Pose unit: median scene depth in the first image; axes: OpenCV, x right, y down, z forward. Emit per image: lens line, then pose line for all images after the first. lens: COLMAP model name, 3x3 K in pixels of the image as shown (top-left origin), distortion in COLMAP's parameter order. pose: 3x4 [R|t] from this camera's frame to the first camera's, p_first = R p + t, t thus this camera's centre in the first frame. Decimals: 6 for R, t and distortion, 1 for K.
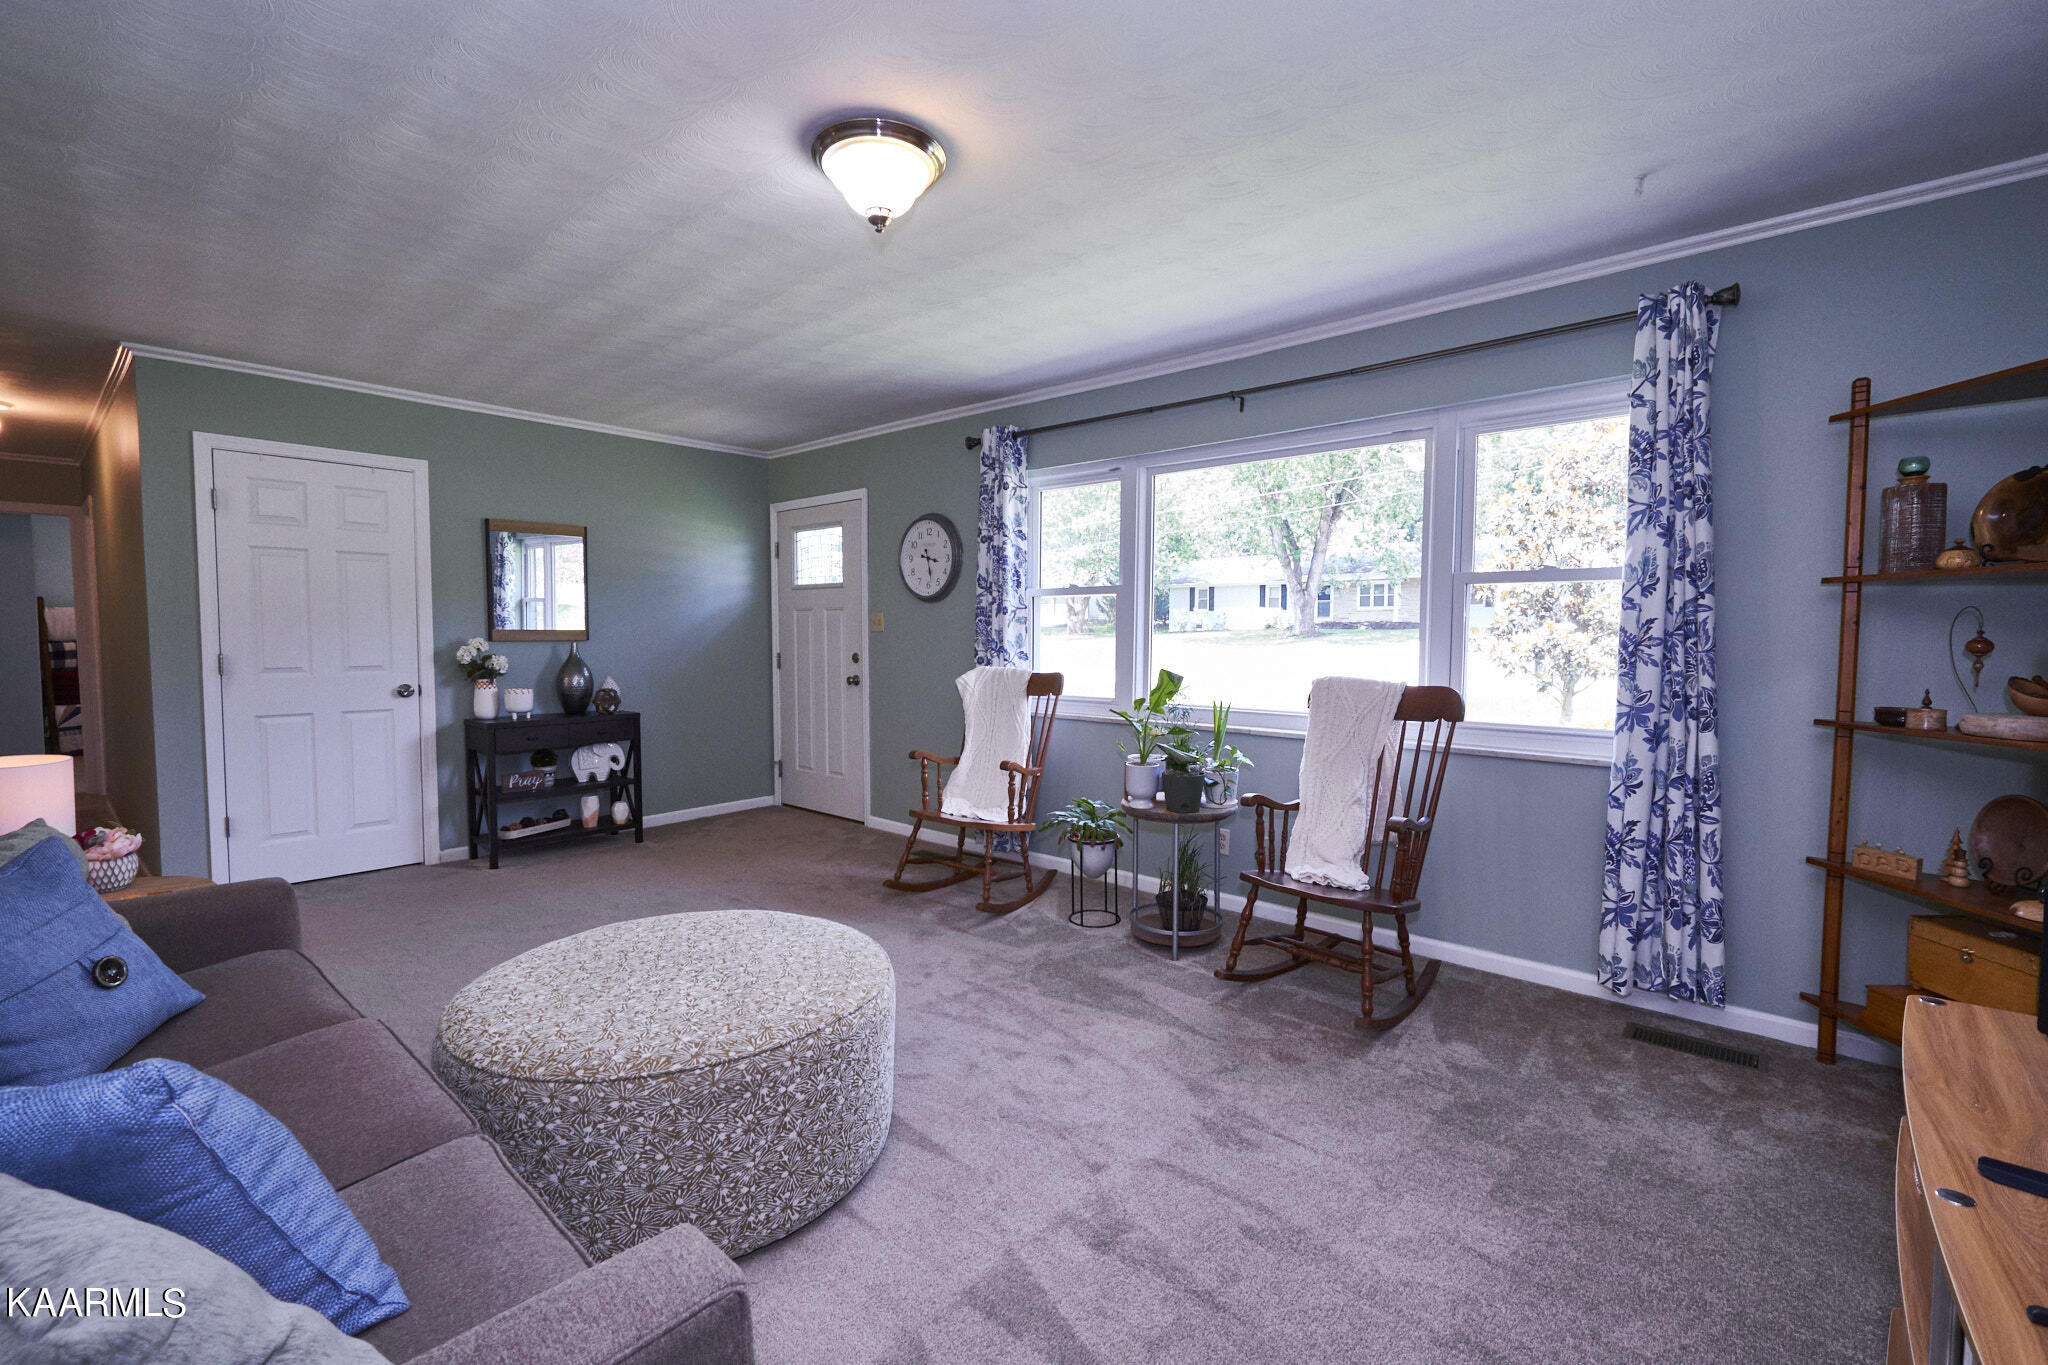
lens RADIAL K [[888.9, 0, 1026.2], [0, 888.9, 672.1], [0, 0, 1]] dist [-0.000371, 0.000145]
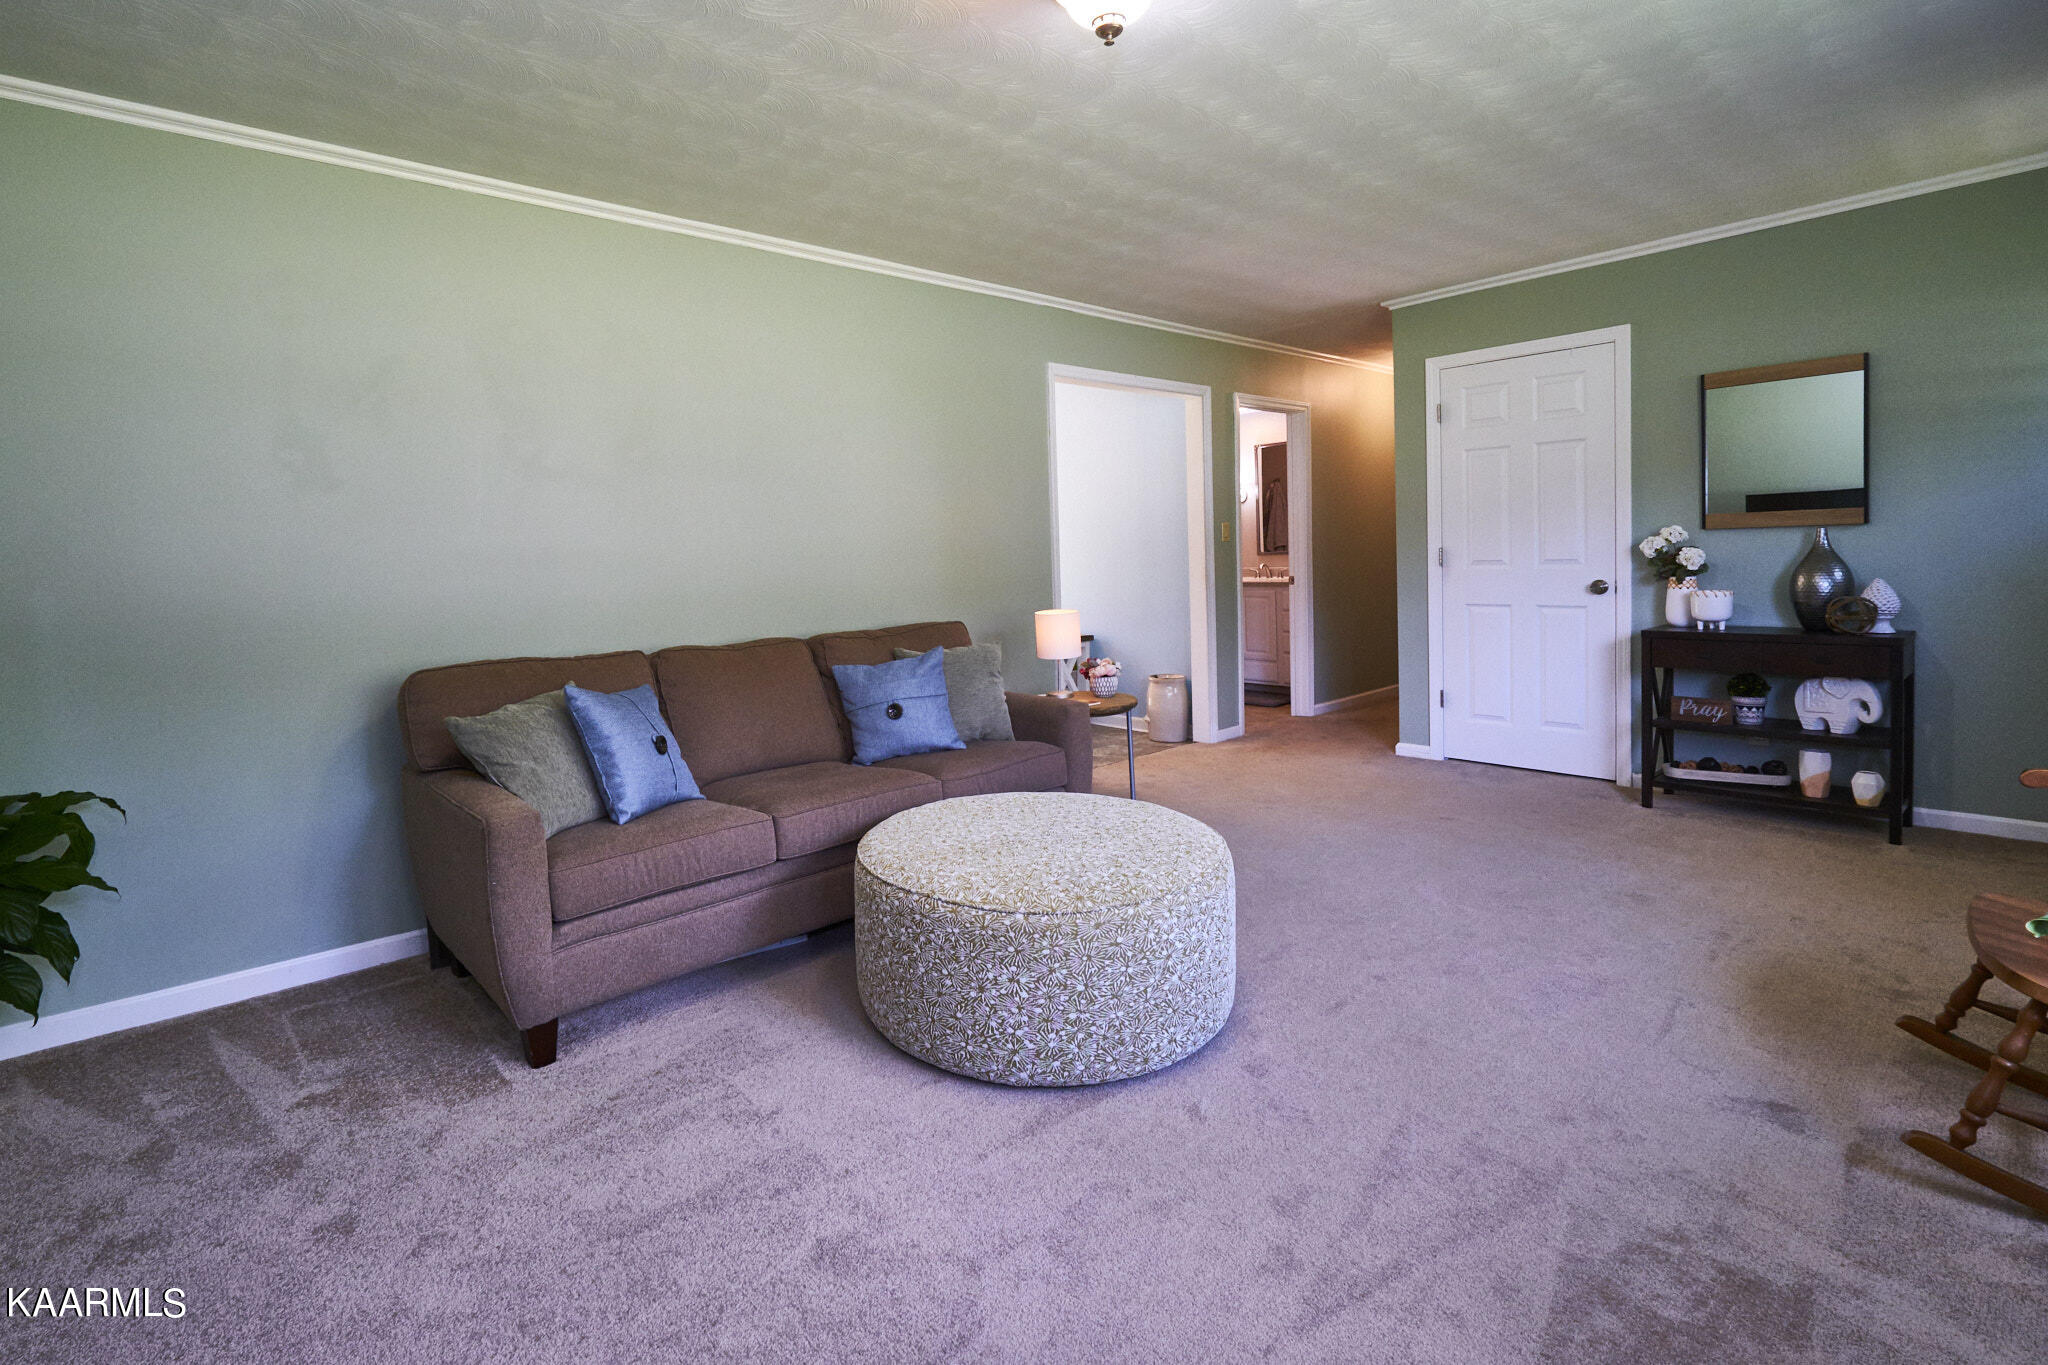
lens RADIAL K [[1024.7, 0, 1024.7], [0, 1024.7, 584.4], [0, 0, 1]] dist [0.039803, 0.000401]
pose [[-0.090524, 0.036462, -0.995227, 0.391773], [-0.009401, 0.999254, 0.037465, -0.015323], [0.995850, 0.012748, -0.090114, 0.489827]]
